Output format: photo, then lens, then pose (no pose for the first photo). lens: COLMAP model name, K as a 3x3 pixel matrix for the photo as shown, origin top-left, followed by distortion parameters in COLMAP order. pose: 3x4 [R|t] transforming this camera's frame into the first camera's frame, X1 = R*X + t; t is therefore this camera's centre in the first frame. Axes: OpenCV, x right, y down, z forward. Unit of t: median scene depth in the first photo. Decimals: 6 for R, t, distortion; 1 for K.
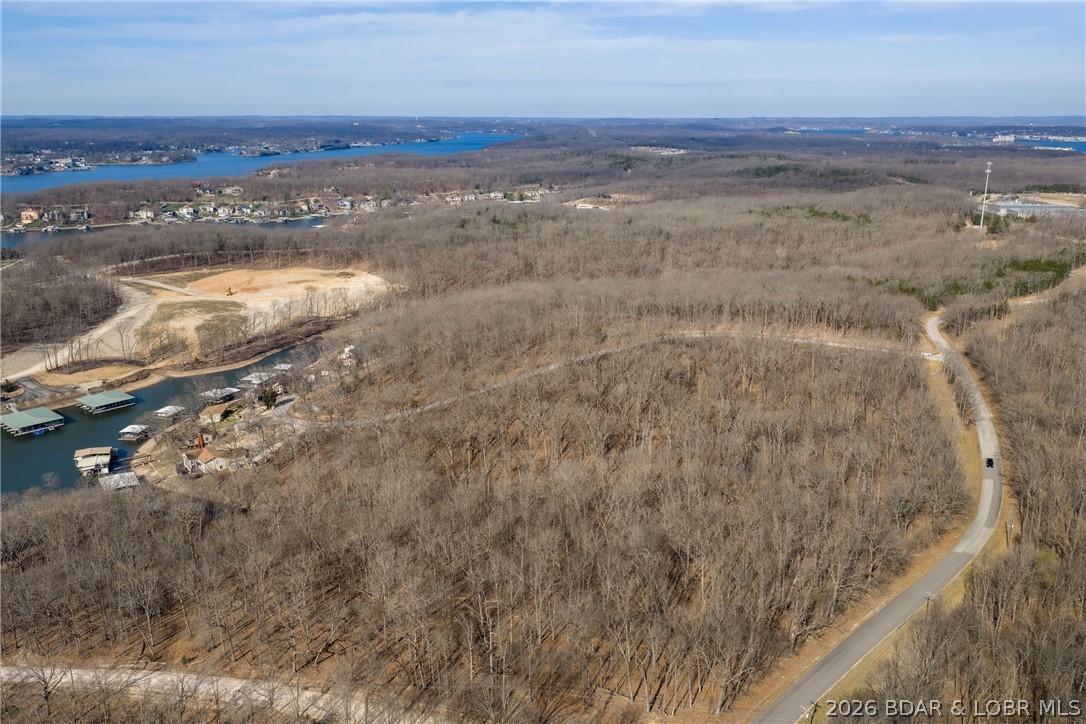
lens RADIAL K [[889.5, 0, 544.0], [0, 889.5, 358.4], [0, 0, 1]] dist [0.017588, -0.027326]
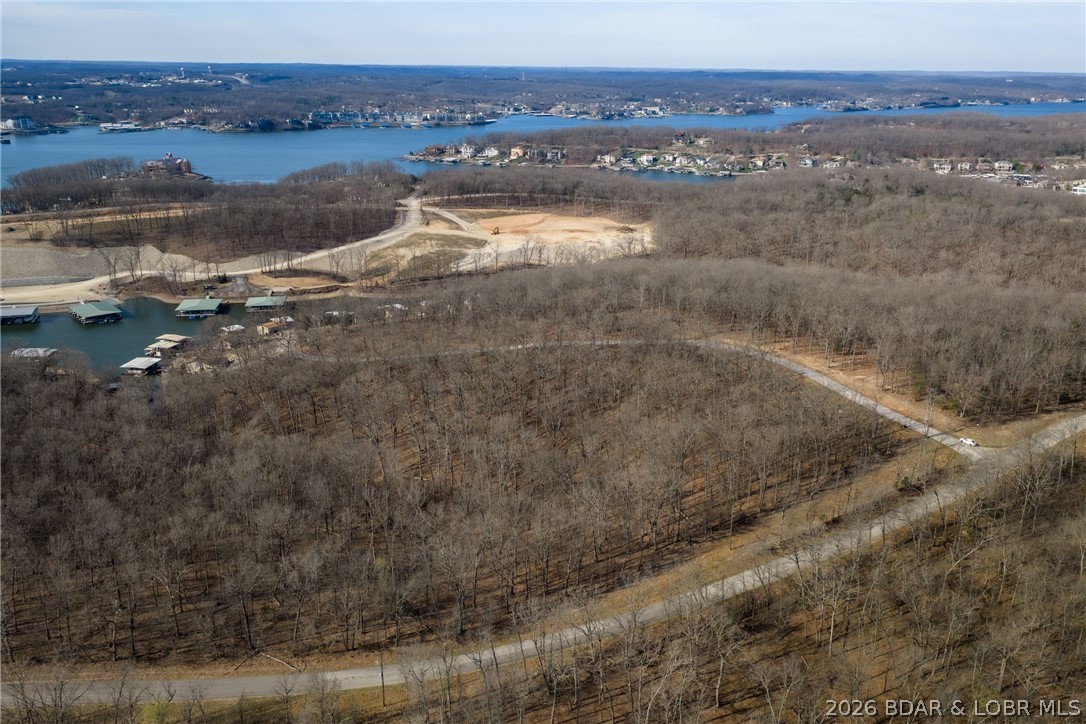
lens RADIAL K [[889.5, 0, 544.8], [0, 889.5, 365.2], [0, 0, 1]] dist [0.017588, -0.027326]
pose [[0.780288, 0.206133, -0.590475, 0.172724], [-0.174266, 0.978392, 0.111268, -0.023383], [0.600652, 0.016078, 0.799349, 0.098237]]
